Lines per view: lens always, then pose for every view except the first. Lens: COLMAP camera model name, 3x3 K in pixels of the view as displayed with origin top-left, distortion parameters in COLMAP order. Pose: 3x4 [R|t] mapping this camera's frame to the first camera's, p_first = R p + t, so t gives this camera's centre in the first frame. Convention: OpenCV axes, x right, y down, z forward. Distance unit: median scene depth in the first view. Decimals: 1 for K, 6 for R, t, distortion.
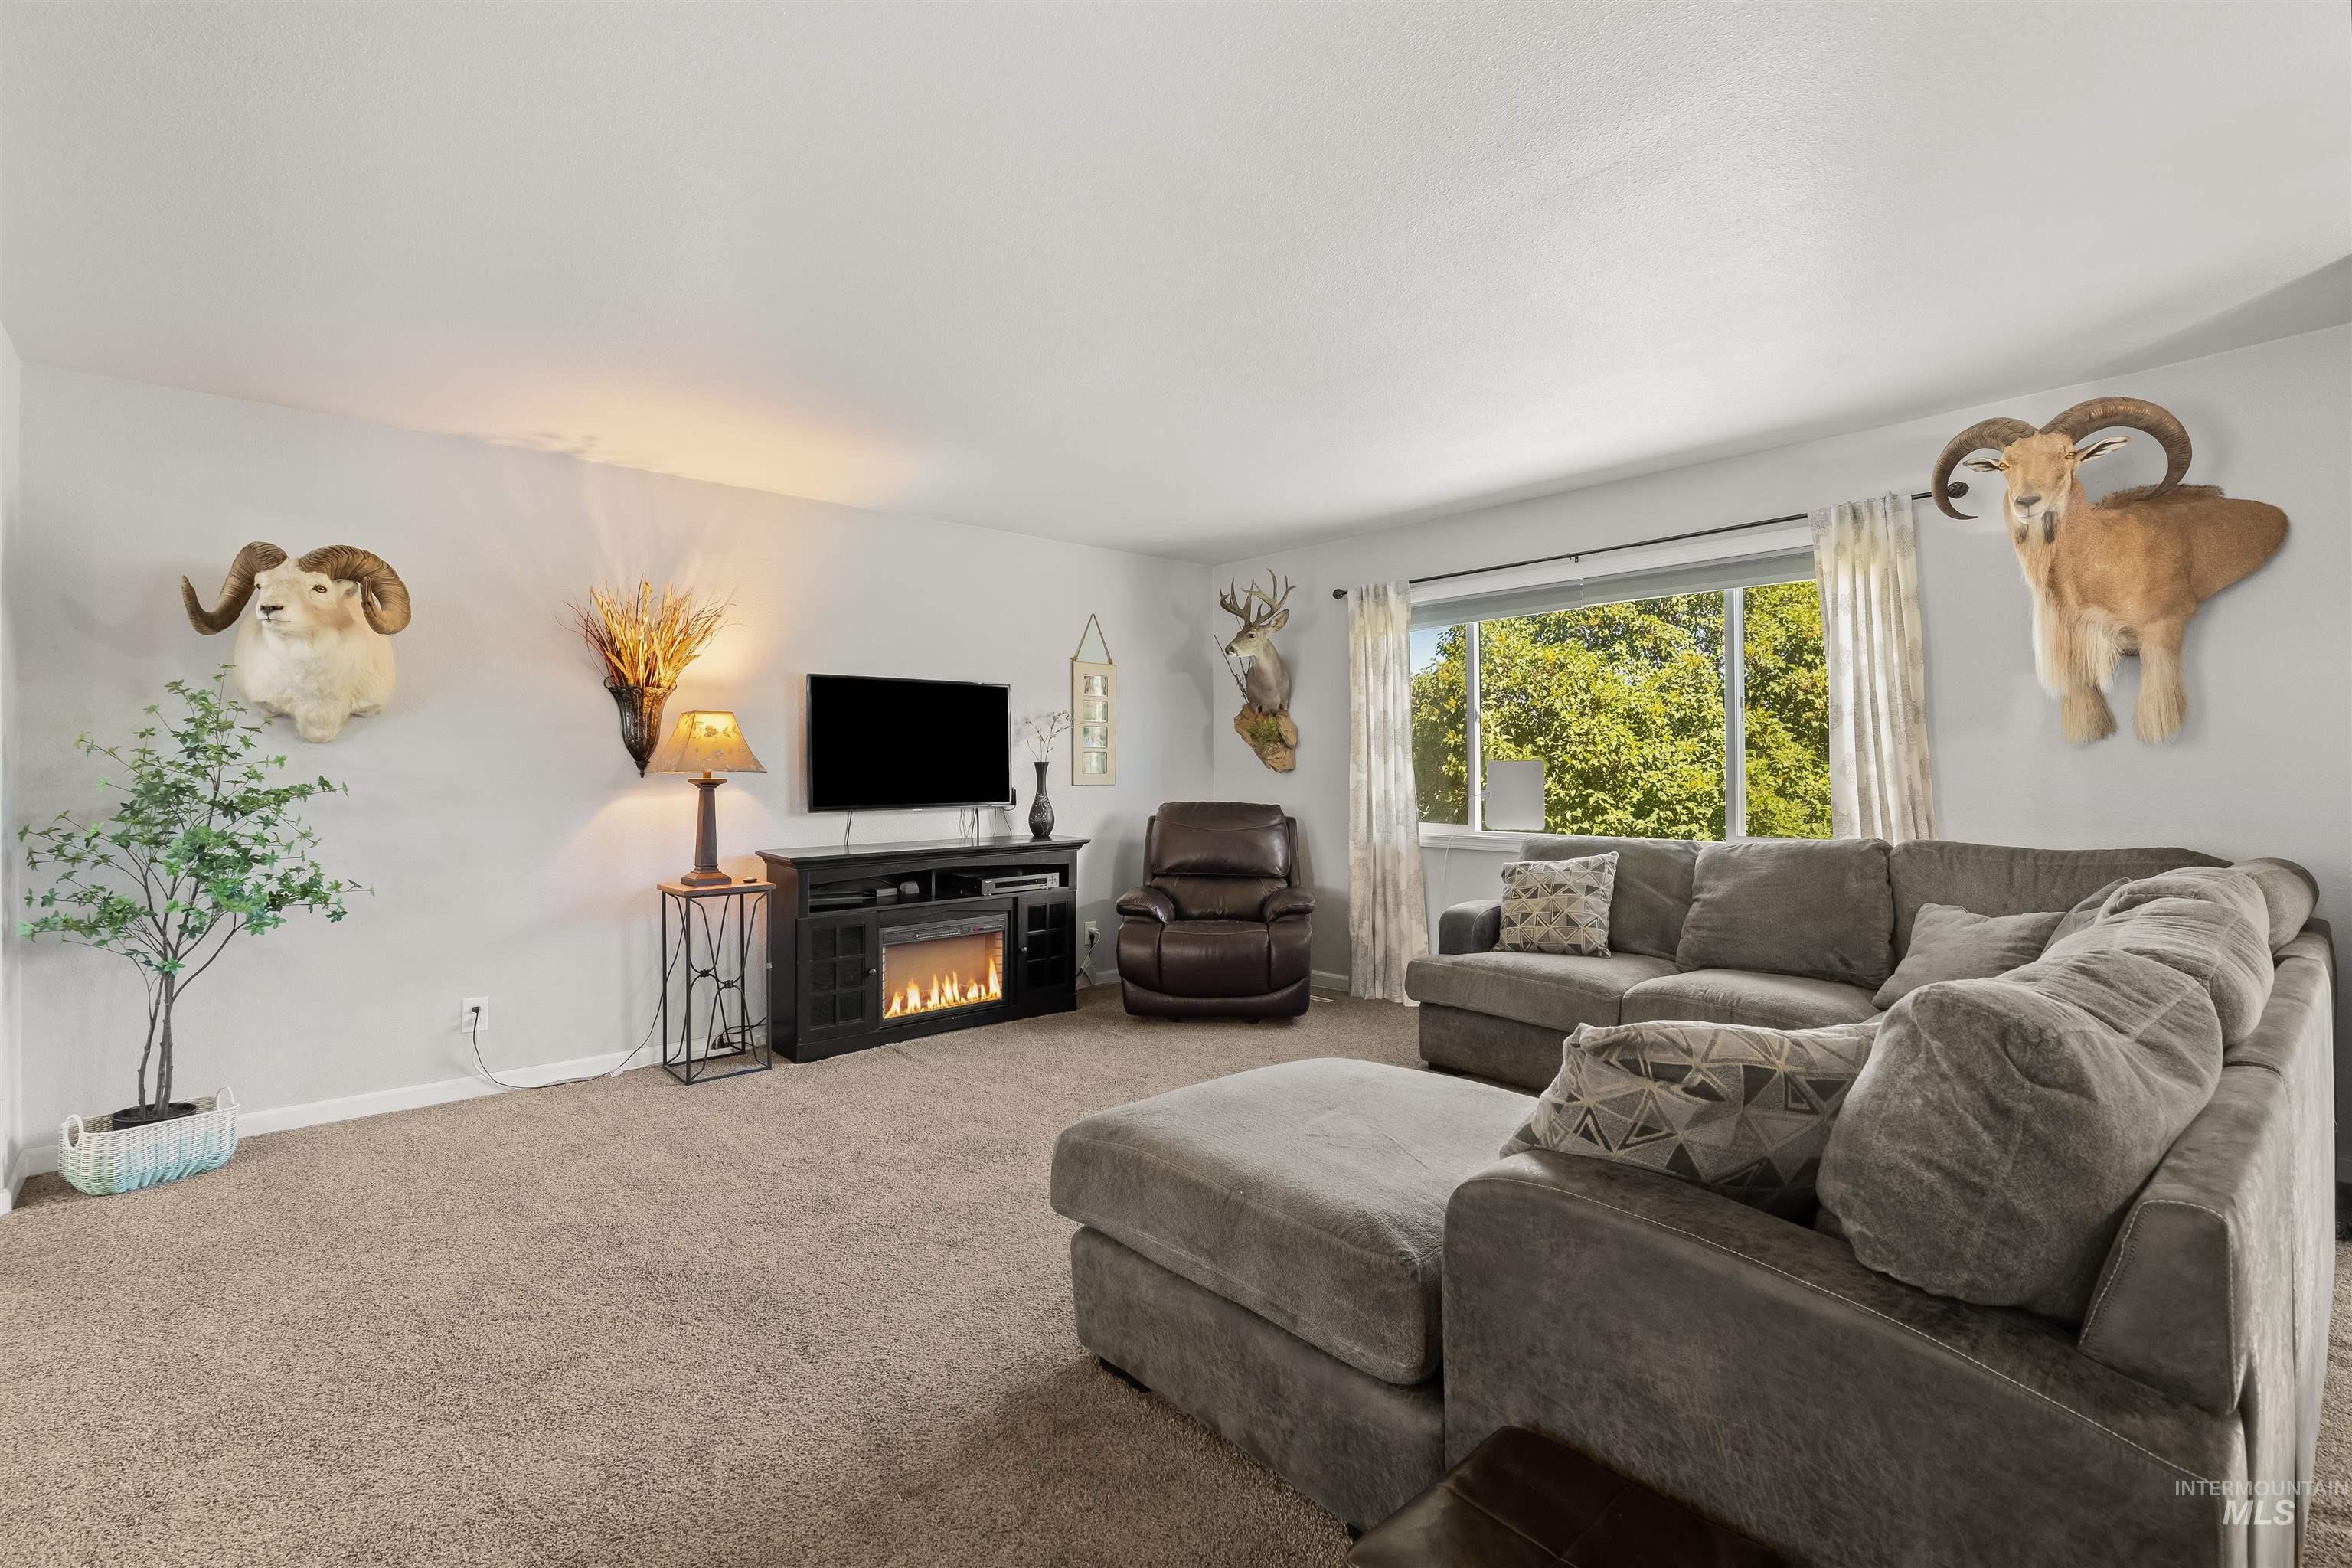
lens RADIAL K [[1060.4, 0, 1182.1], [0, 1060.4, 769.9], [0, 0, 1]] dist [-0.001763, -0.000205]
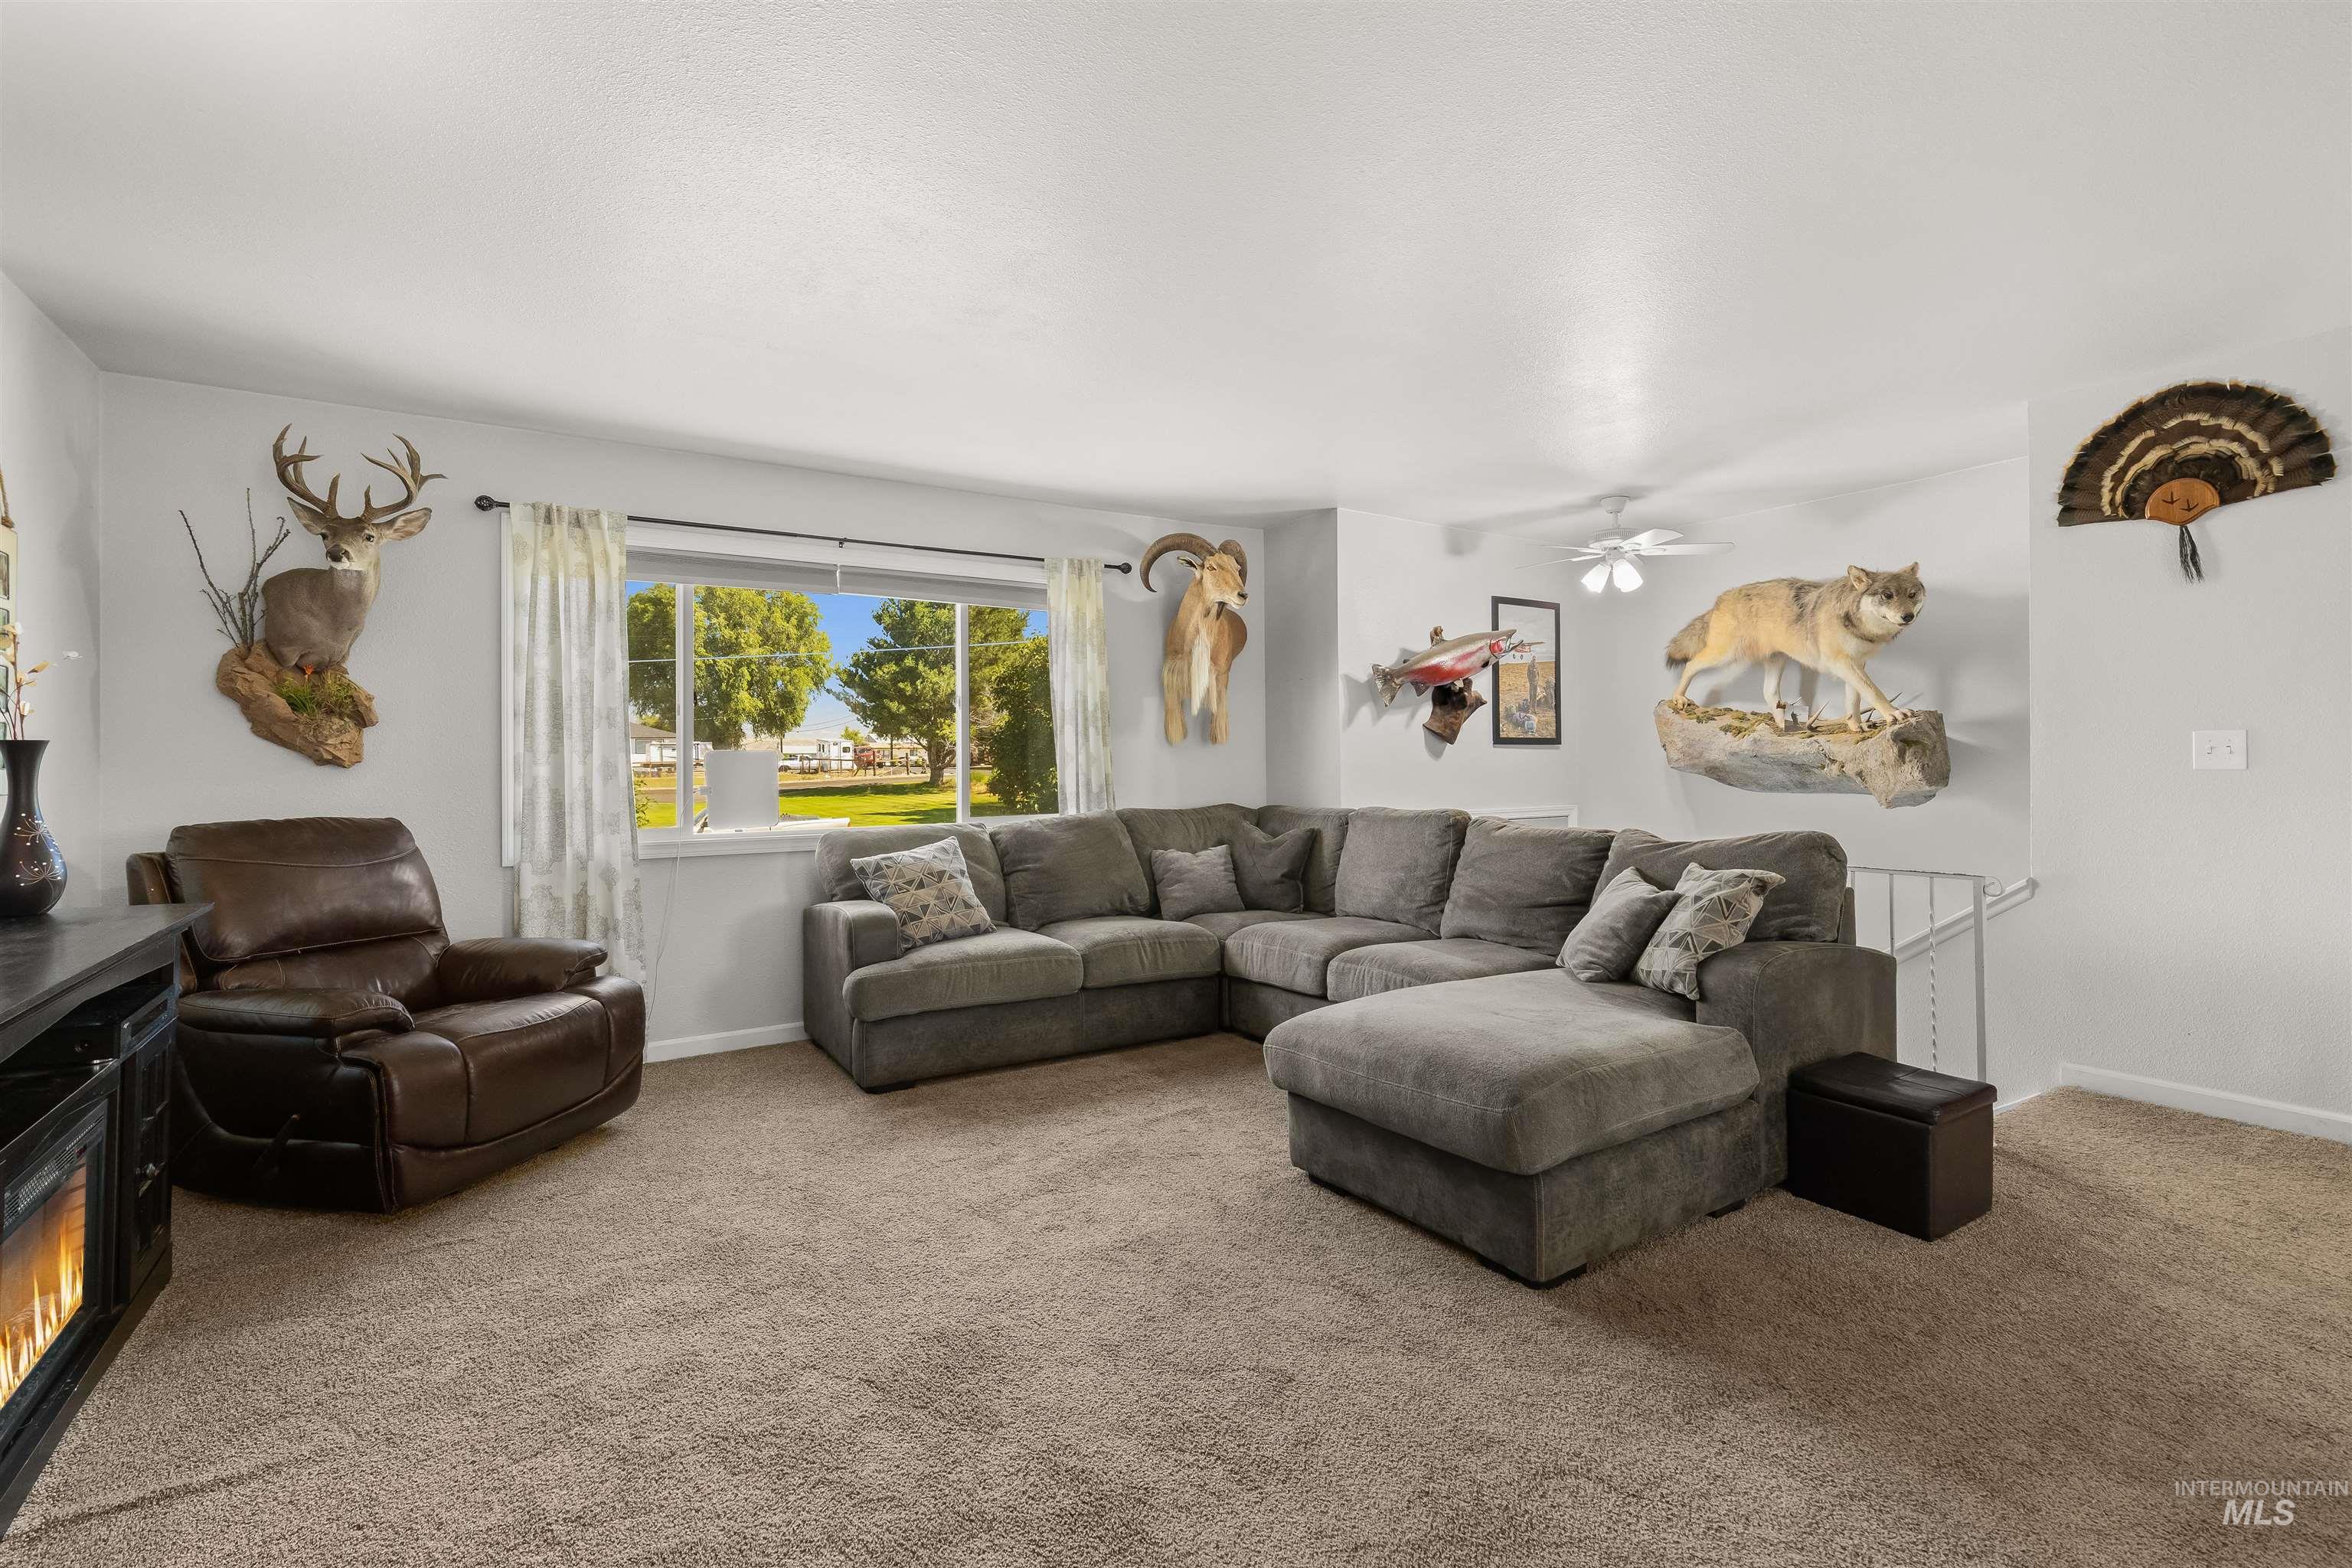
lens RADIAL K [[1060.4, 0, 1182.1], [0, 1060.4, 769.9], [0, 0, 1]] dist [-0.001763, -0.000205]
pose [[0.153302, 0.004456, 0.988169, -0.603256], [0.013684, 0.999884, -0.006632, 0.020560], [-0.988085, 0.014538, 0.153223, 0.610209]]
